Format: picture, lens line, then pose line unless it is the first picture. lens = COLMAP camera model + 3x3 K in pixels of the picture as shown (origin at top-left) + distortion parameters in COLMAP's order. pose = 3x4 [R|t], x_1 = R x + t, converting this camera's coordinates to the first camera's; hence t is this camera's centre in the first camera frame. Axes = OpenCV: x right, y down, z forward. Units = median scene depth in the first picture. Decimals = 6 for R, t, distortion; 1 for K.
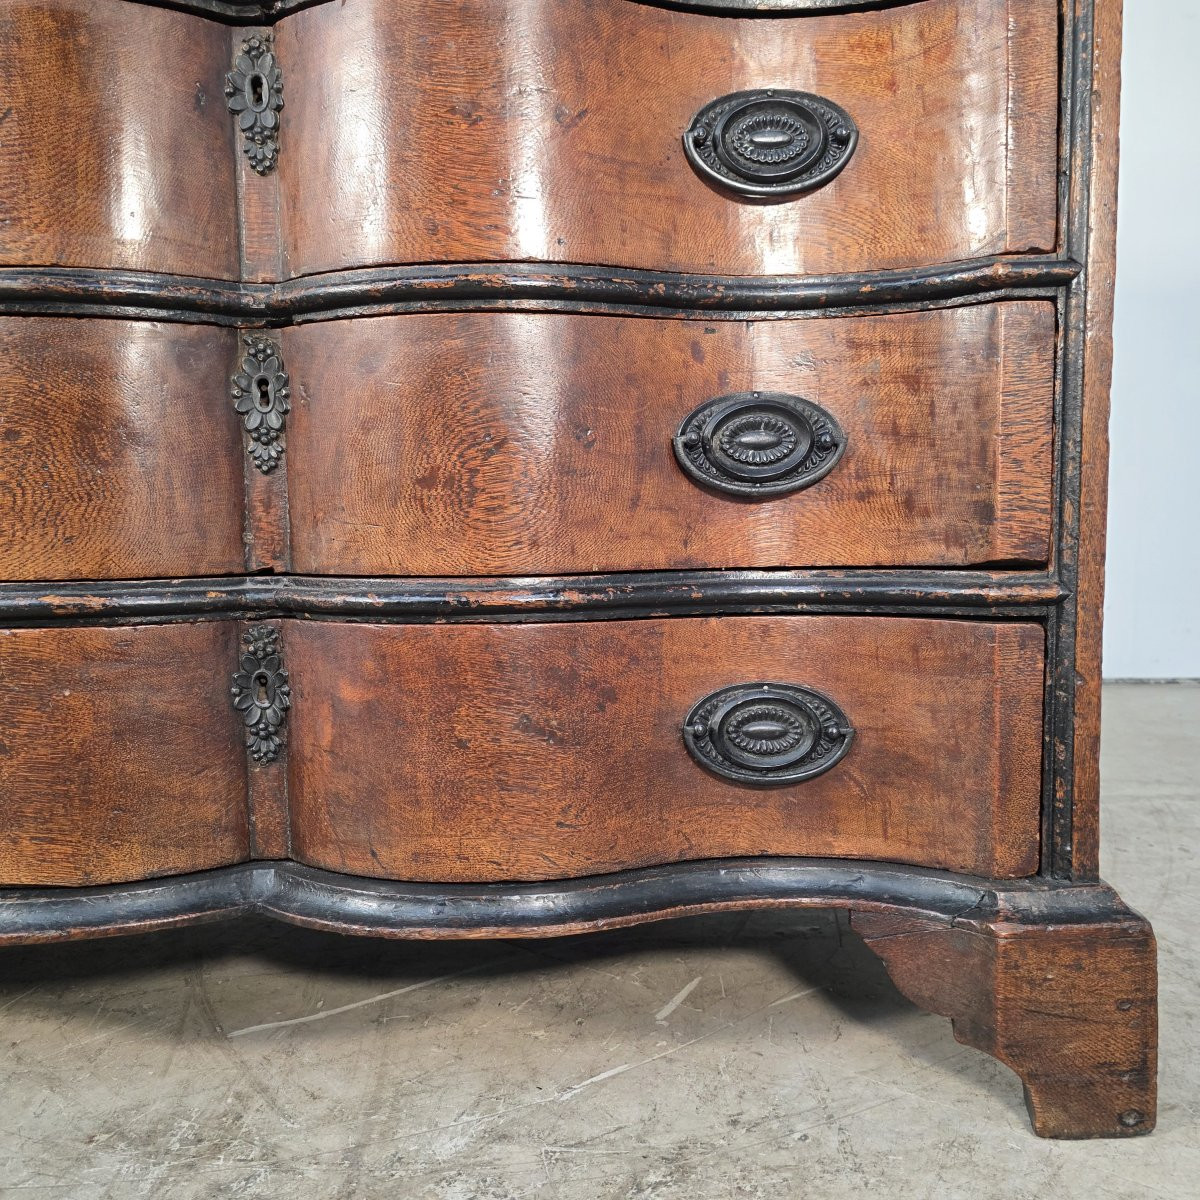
lens RADIAL K [[1096.1, 0, 592.2], [0, 1096.1, 594.8], [0, 0, 1]] dist [0.110228, -0.202091]
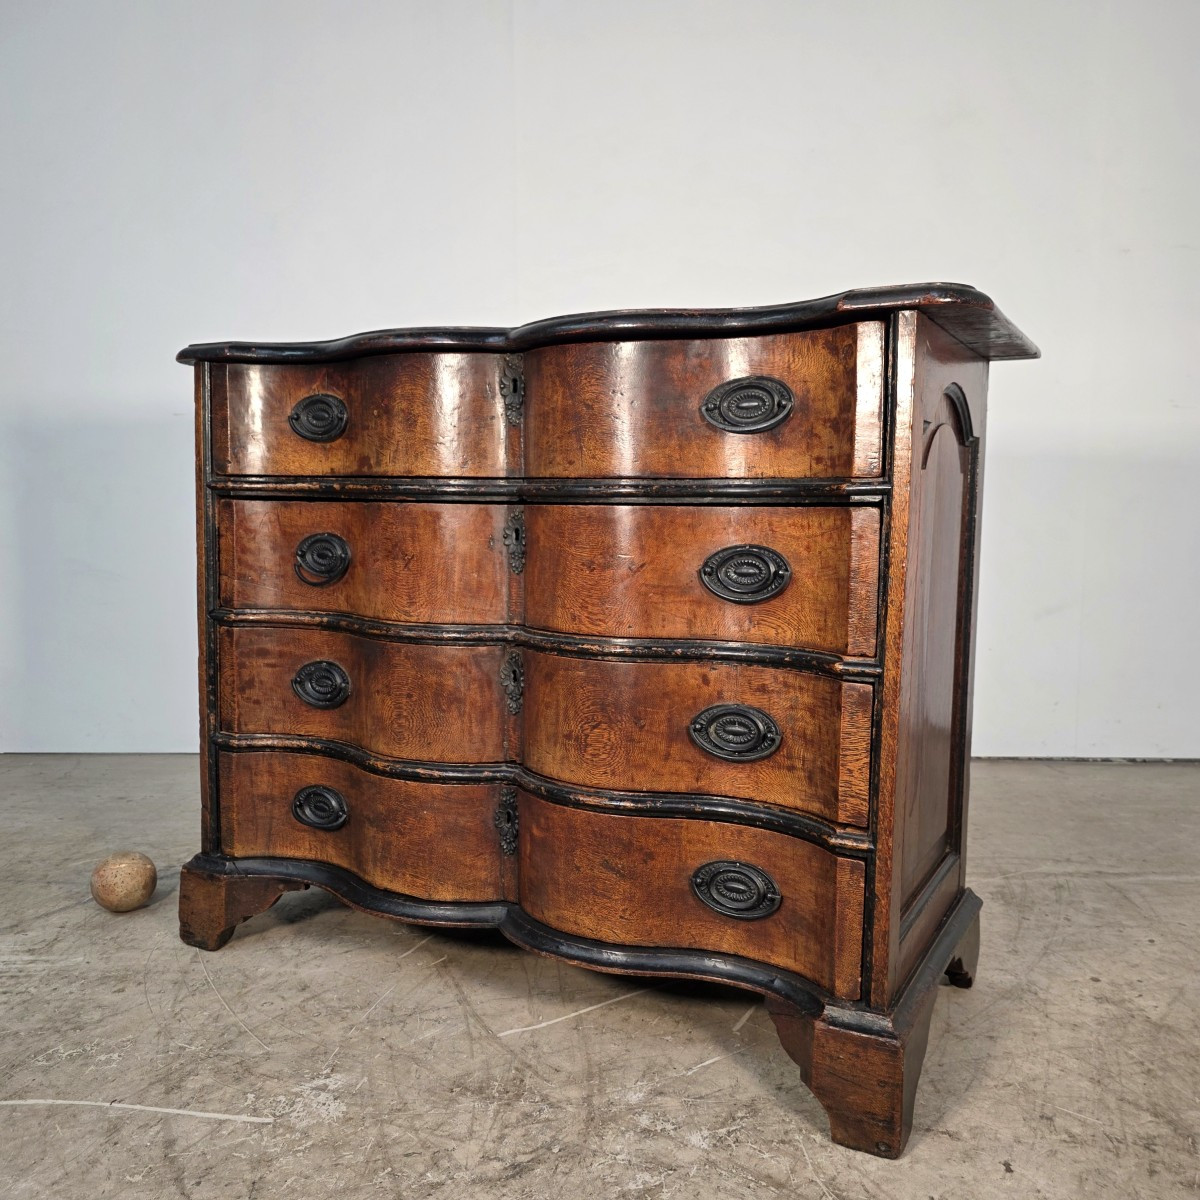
lens RADIAL K [[1086.2, 0, 585.3], [0, 1086.2, 598.8], [0, 0, 1]] dist [0.143303, -0.315804]
pose [[0.870761, 0.062299, -0.487744, 0.831263], [-0.046156, 0.997917, 0.045061, -0.442608], [0.489536, -0.016725, 0.871823, -0.729477]]
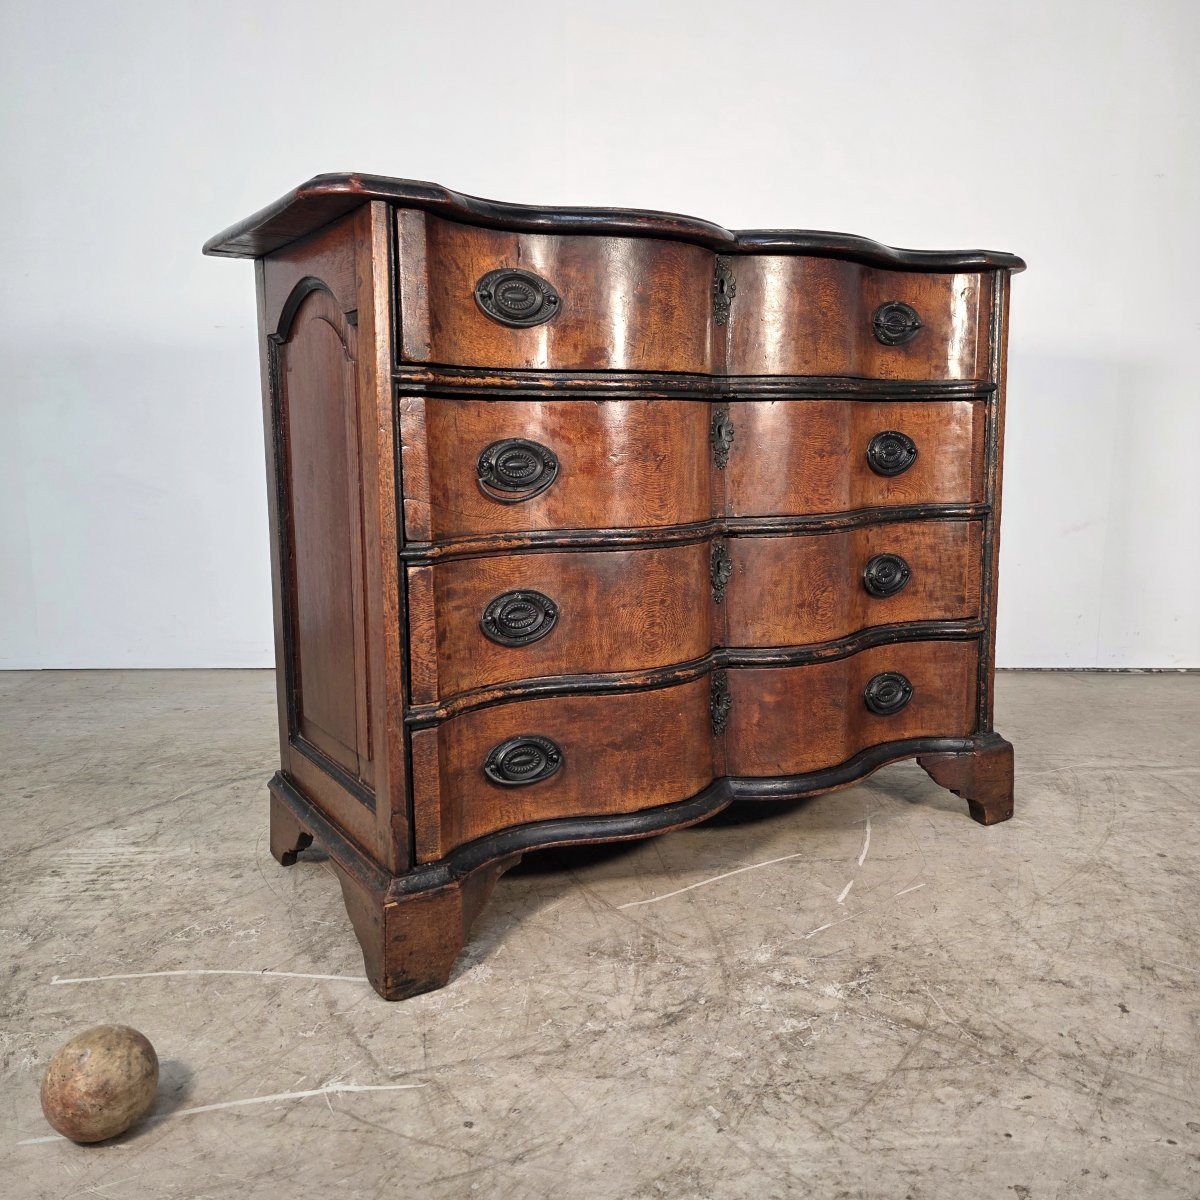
lens RADIAL K [[1077.4, 0, 600.0], [0, 1077.4, 600.0], [0, 0, 1]] dist [0.083070, -0.091849]
pose [[0.844799, -0.081713, 0.528807, -1.695063], [0.040090, 0.995159, 0.089731, -0.332183], [-0.533580, -0.054605, 0.843985, -0.701811]]
